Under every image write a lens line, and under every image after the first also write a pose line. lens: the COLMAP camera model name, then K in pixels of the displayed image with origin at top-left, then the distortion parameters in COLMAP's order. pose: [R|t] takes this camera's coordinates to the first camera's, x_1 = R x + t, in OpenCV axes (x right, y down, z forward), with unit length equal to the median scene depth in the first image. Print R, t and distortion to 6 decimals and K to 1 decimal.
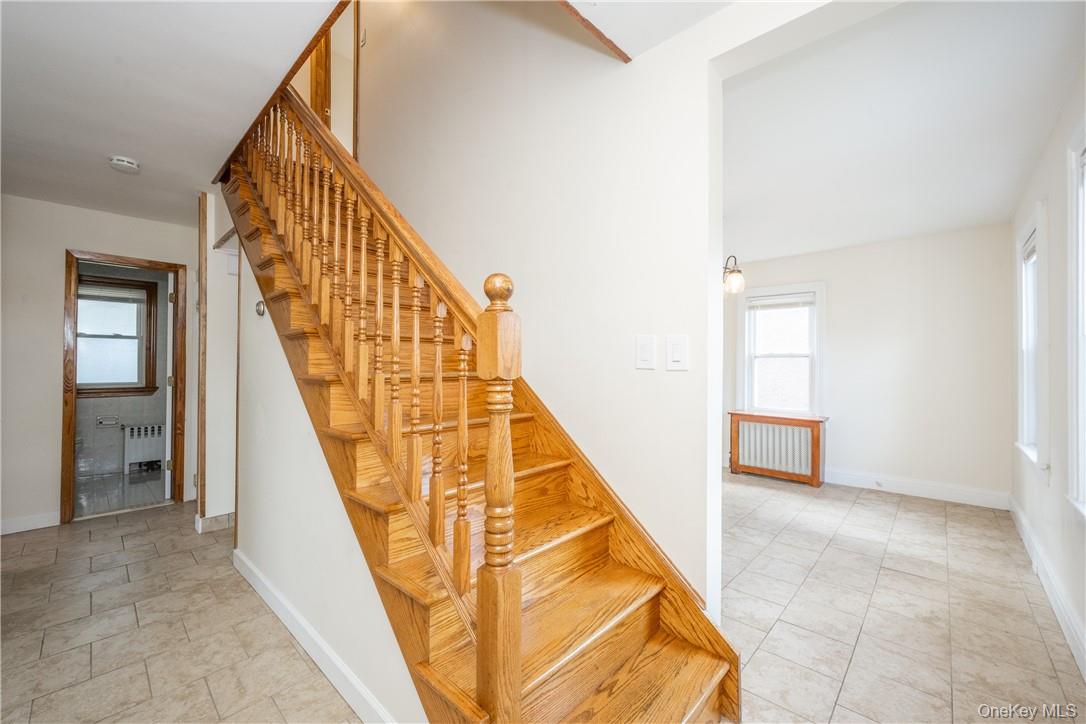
lens RADIAL K [[438.3, 0, 537.4], [0, 438.3, 363.0], [0, 0, 1]] dist [0.002522, -0.000469]
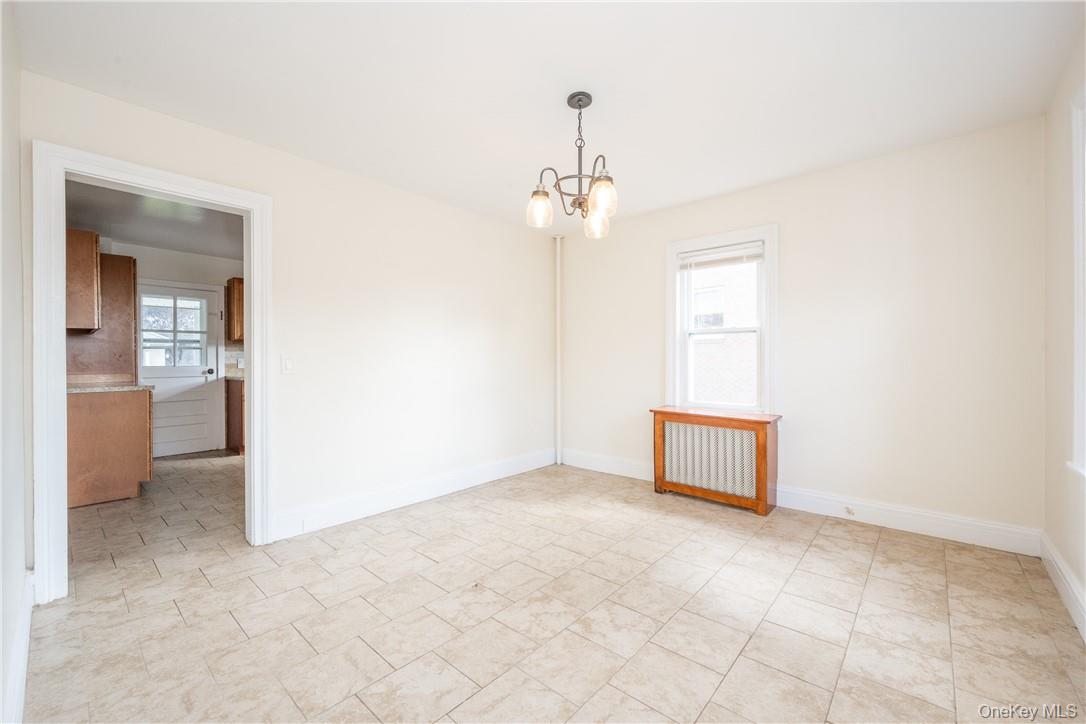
lens RADIAL K [[440.1, 0, 540.5], [0, 440.1, 363.9], [0, 0, 1]] dist [-0.001996, 0.000738]
pose [[0.999819, -0.011587, 0.015078, 0.271597], [0.011327, 0.999788, 0.017196, 0.024163], [-0.015274, -0.017022, 0.999738, 0.304348]]
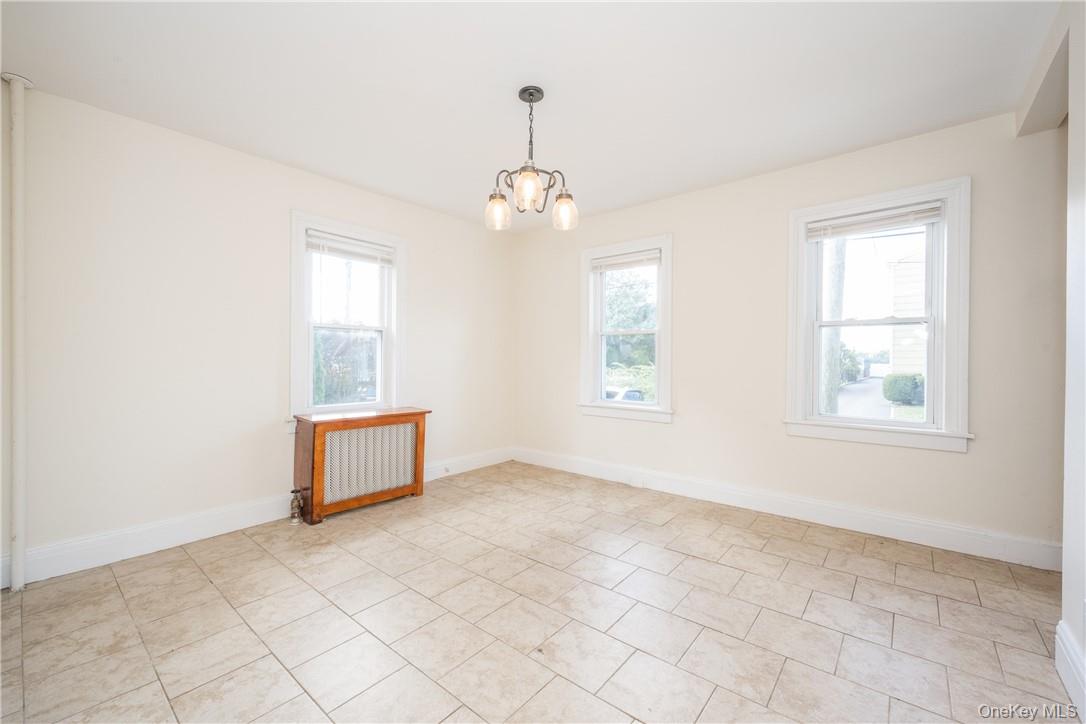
lens RADIAL K [[438.3, 0, 547.2], [0, 438.3, 366.8], [0, 0, 1]] dist [0.002522, -0.000469]
pose [[-0.059136, -0.024234, 0.997956, -0.168120], [-0.011332, 0.999657, 0.023604, 0.027456], [-0.998186, -0.009913, -0.059391, 0.815106]]
